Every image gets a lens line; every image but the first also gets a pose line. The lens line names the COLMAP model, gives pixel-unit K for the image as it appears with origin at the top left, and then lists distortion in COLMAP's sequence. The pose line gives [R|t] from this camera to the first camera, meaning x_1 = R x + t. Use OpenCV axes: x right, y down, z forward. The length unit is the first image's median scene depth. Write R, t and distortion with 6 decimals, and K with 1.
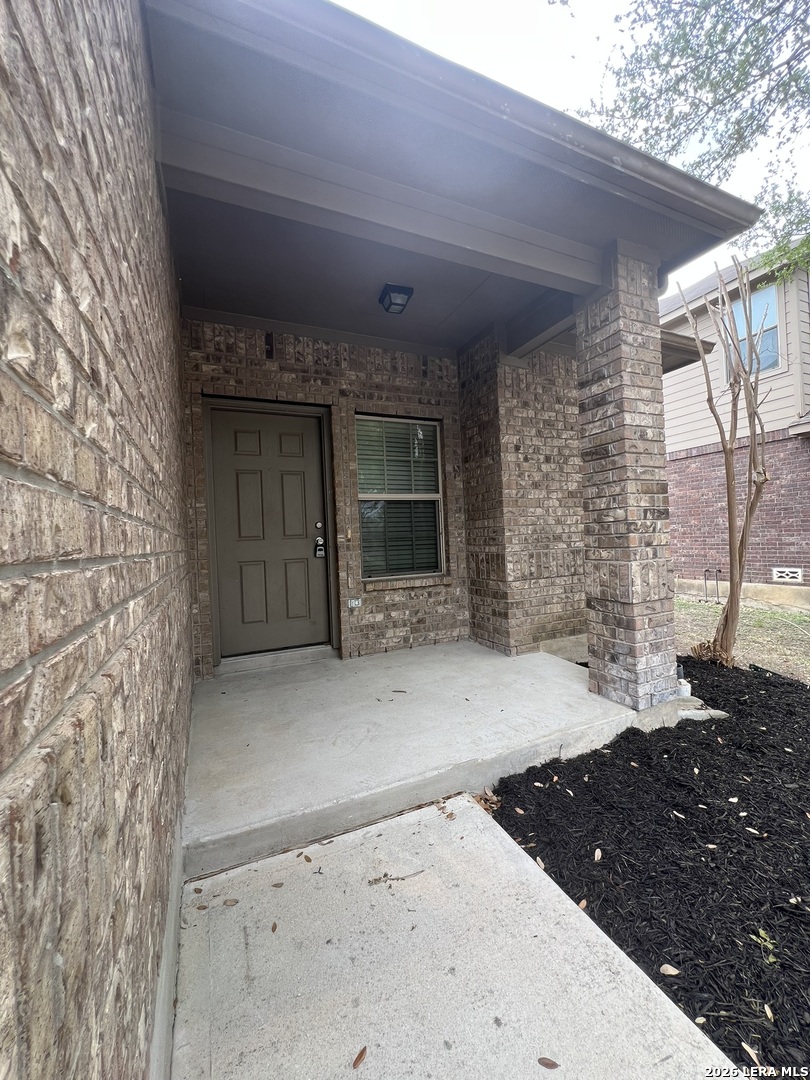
lens RADIAL K [[432.0, 0, 402.6], [0, 432.0, 531.4], [0, 0, 1]] dist [0.004958, 0.000250]
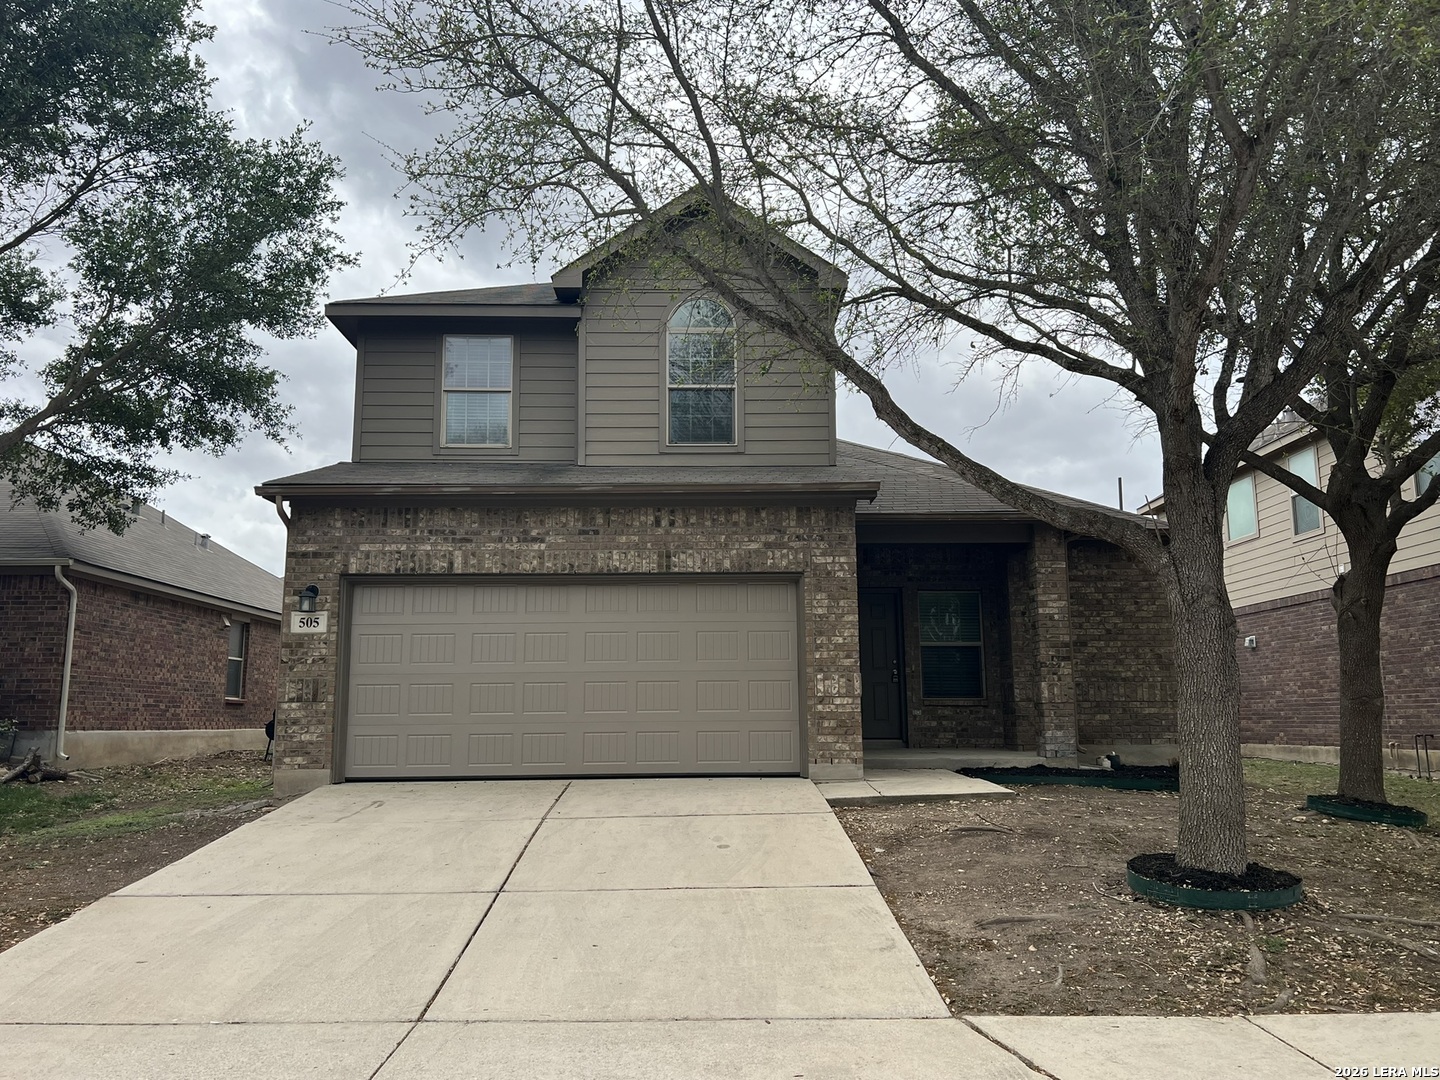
lens RADIAL K [[1084.0, 0, 715.6], [0, 1084.0, 535.6], [0, 0, 1]] dist [0.007423, -0.000868]
pose [[0.918359, -0.027238, -0.394810, 0.786609], [-0.028518, 0.990480, -0.134668, 0.080961], [0.394720, 0.134933, 0.908840, -2.939300]]
